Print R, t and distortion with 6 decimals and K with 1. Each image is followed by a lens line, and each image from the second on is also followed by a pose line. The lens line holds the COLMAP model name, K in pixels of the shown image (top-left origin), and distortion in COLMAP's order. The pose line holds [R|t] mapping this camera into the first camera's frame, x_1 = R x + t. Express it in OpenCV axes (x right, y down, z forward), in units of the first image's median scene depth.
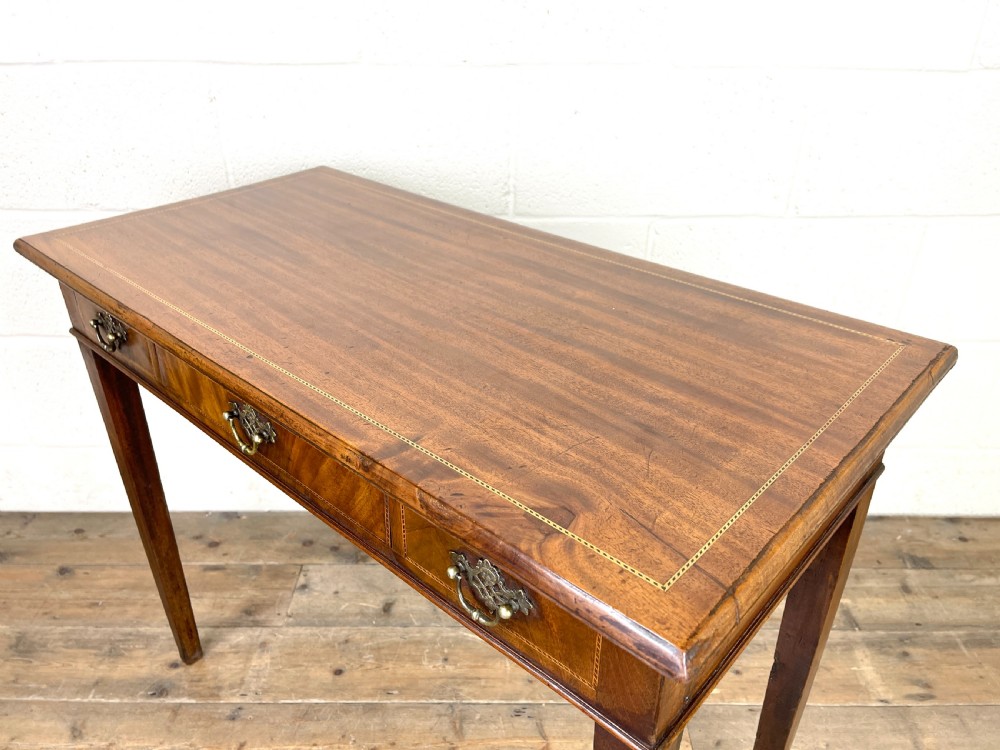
lens RADIAL K [[767.1, 0, 497.9], [0, 767.1, 384.2], [0, 0, 1]] dist [0.066244, -0.094033]
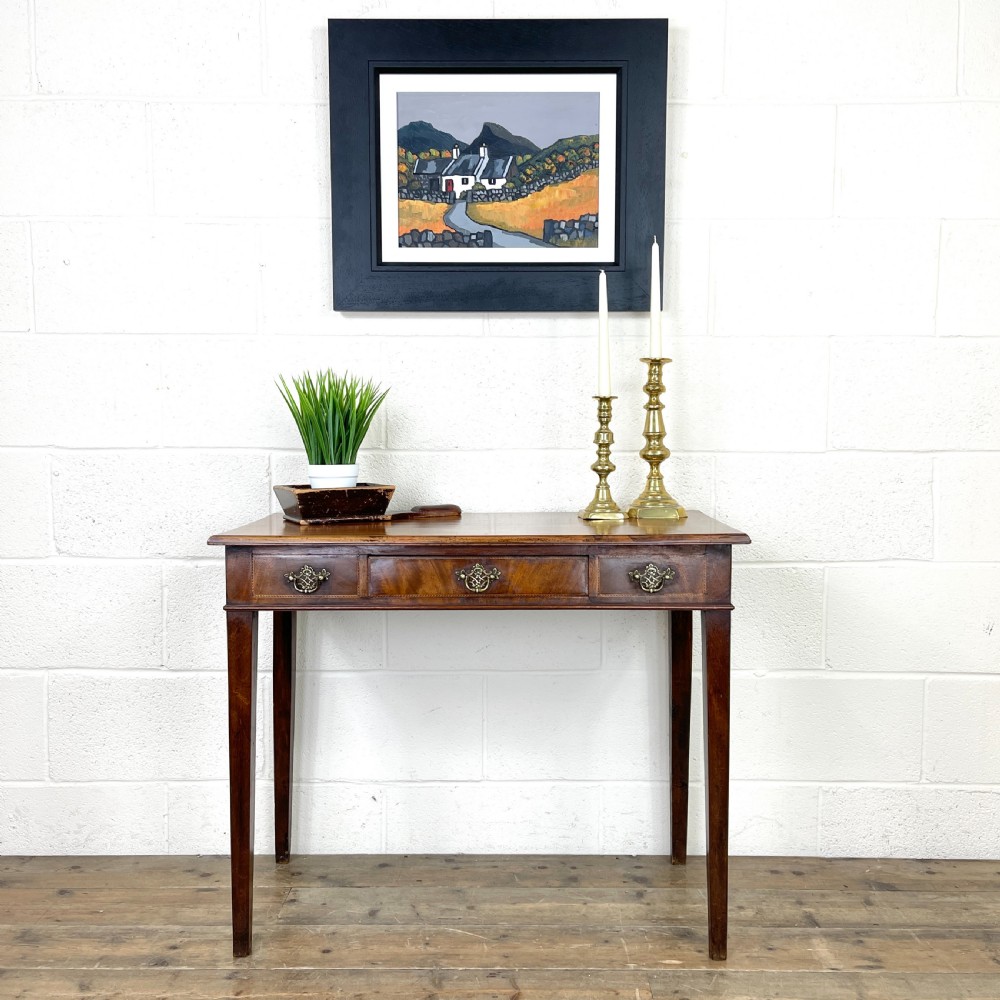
lens RADIAL K [[1026.2, 0, 498.7], [0, 1026.2, 495.4], [0, 0, 1]] dist [0.023273, 0.000000]
pose [[0.999981, -0.001850, -0.005876, 0.041635], [-0.000995, 0.892787, -0.450478, 0.457001], [0.006080, 0.450476, 0.892768, -0.560700]]
